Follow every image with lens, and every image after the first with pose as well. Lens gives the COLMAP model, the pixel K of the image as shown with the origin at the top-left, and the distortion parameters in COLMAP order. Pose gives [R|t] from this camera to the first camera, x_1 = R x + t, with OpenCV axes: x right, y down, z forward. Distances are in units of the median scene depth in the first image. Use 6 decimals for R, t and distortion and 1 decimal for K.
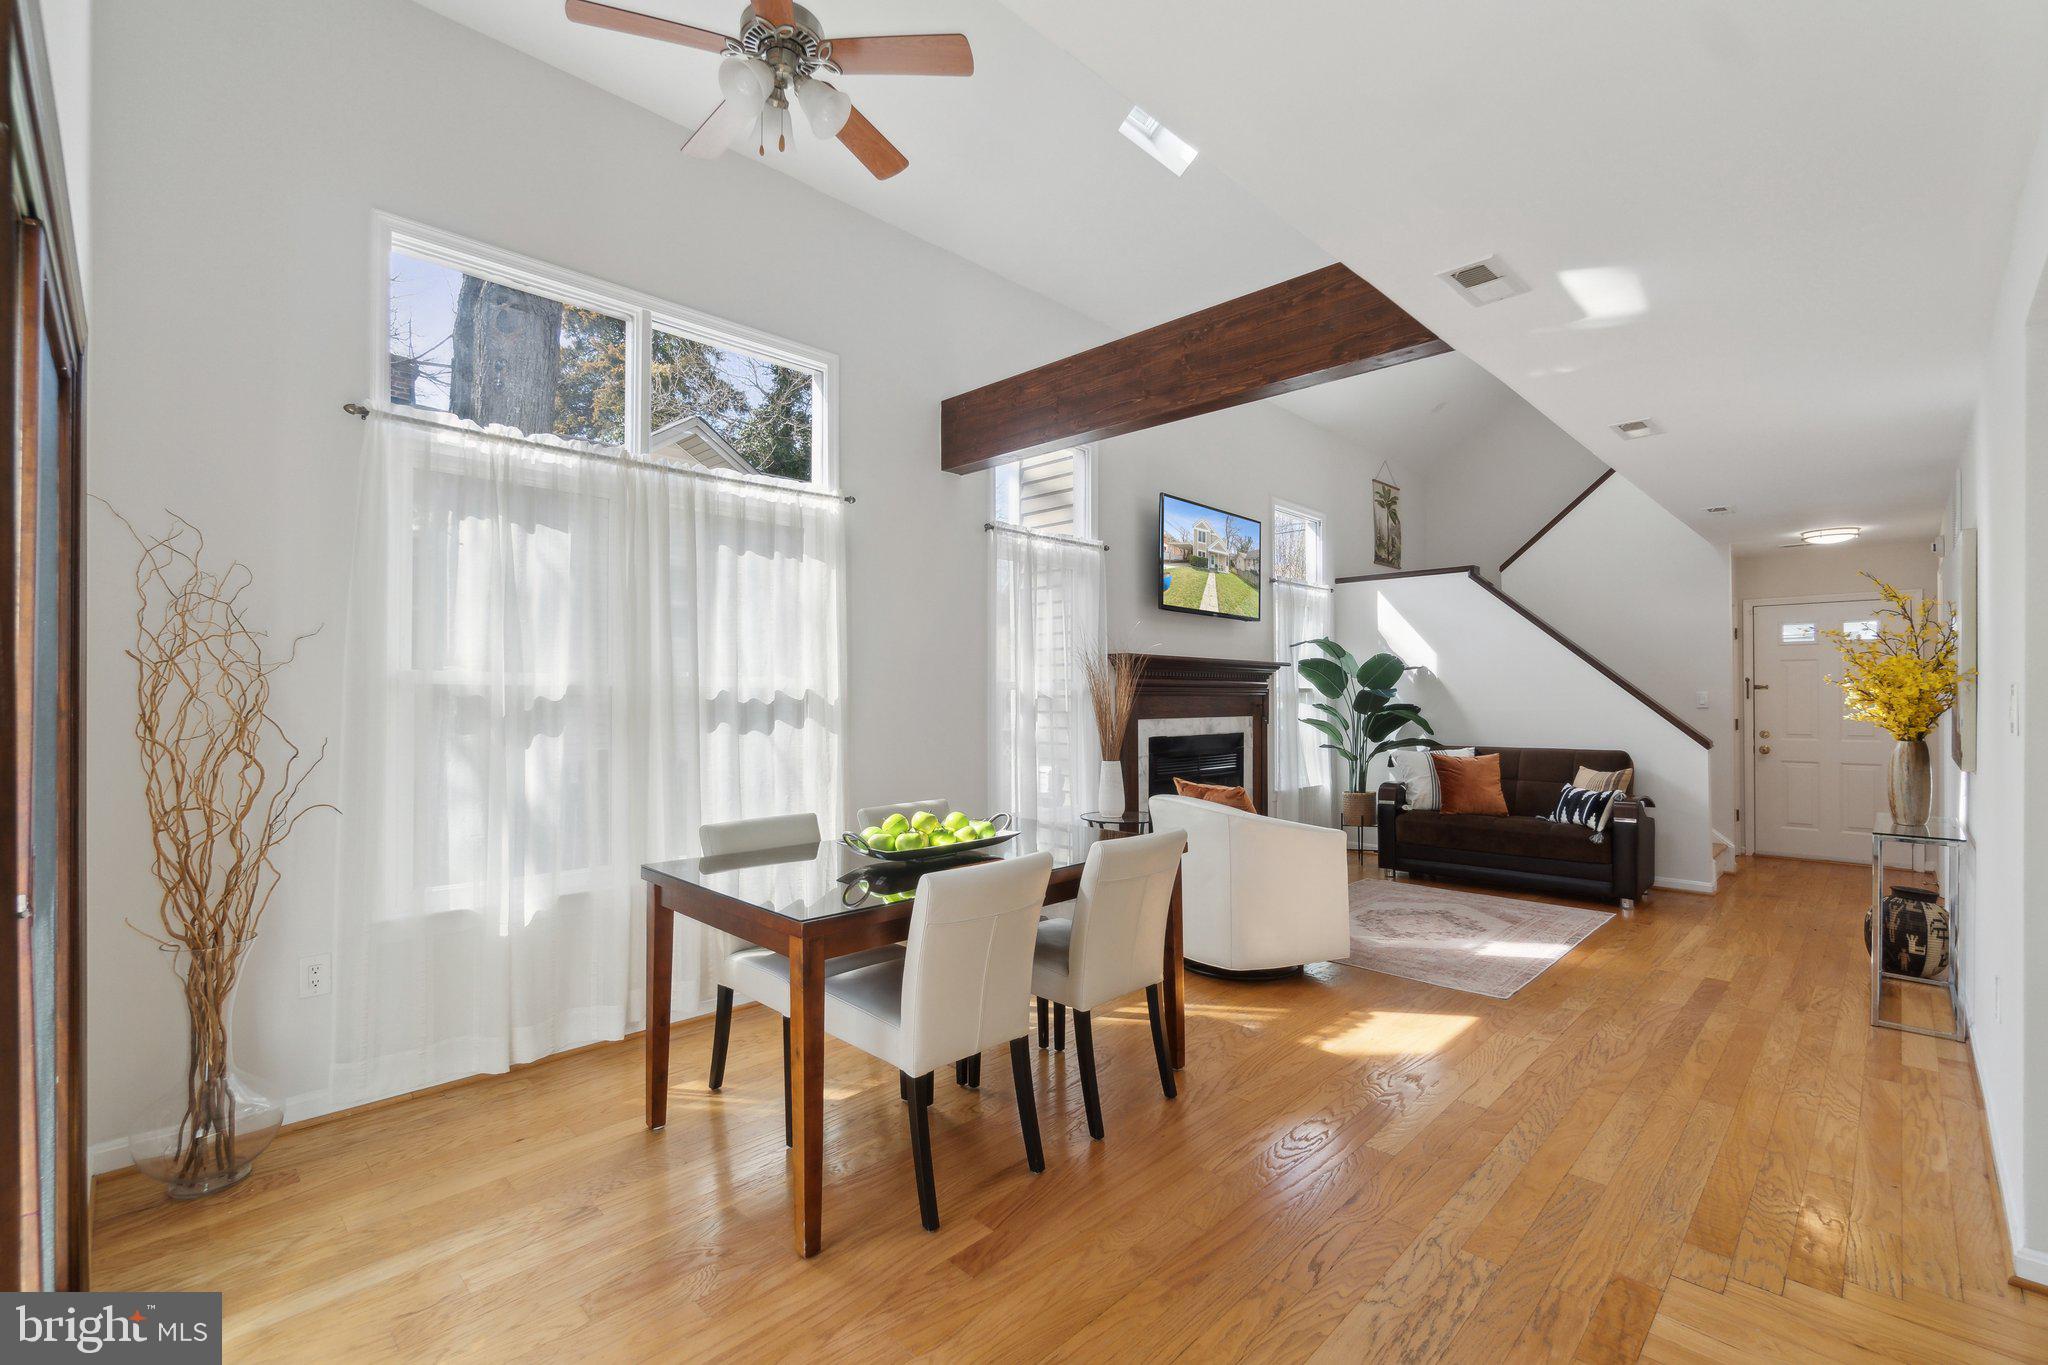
lens RADIAL K [[895.3, 0, 1002.6], [0, 895.3, 699.0], [0, 0, 1]] dist [-0.000624, -0.000010]
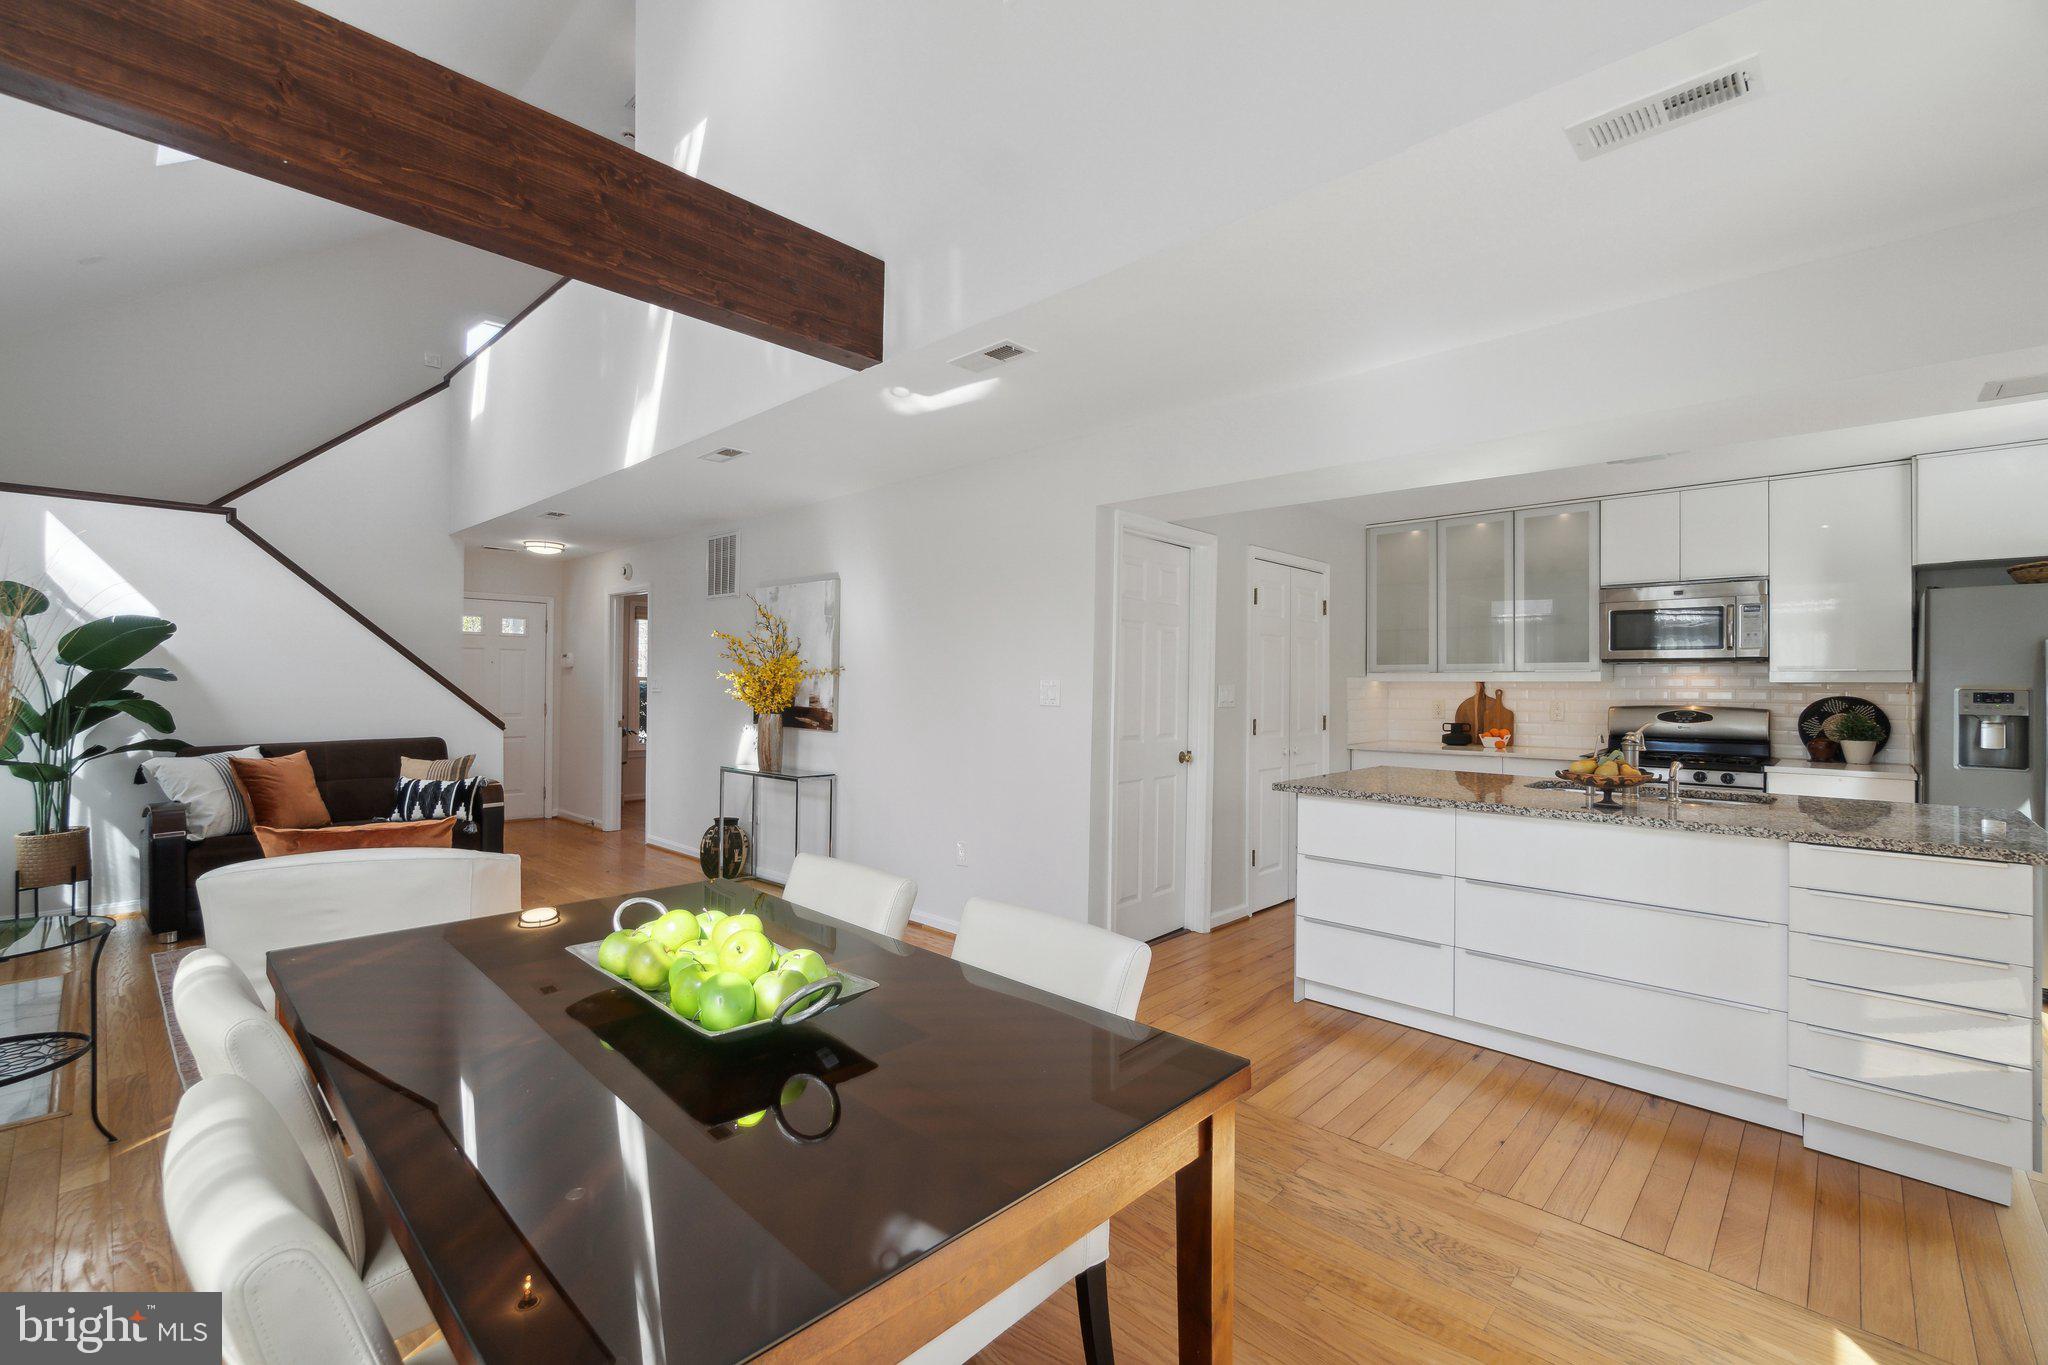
lens RADIAL K [[885.2, 0, 1017.0], [0, 885.2, 681.2], [0, 0, 1]] dist [-0.001976, -0.000102]
pose [[-0.033784, 0.002313, 0.999426, -0.447156], [-0.004961, 0.999985, -0.002482, -0.005045], [-0.999417, -0.005042, -0.033772, 0.637398]]
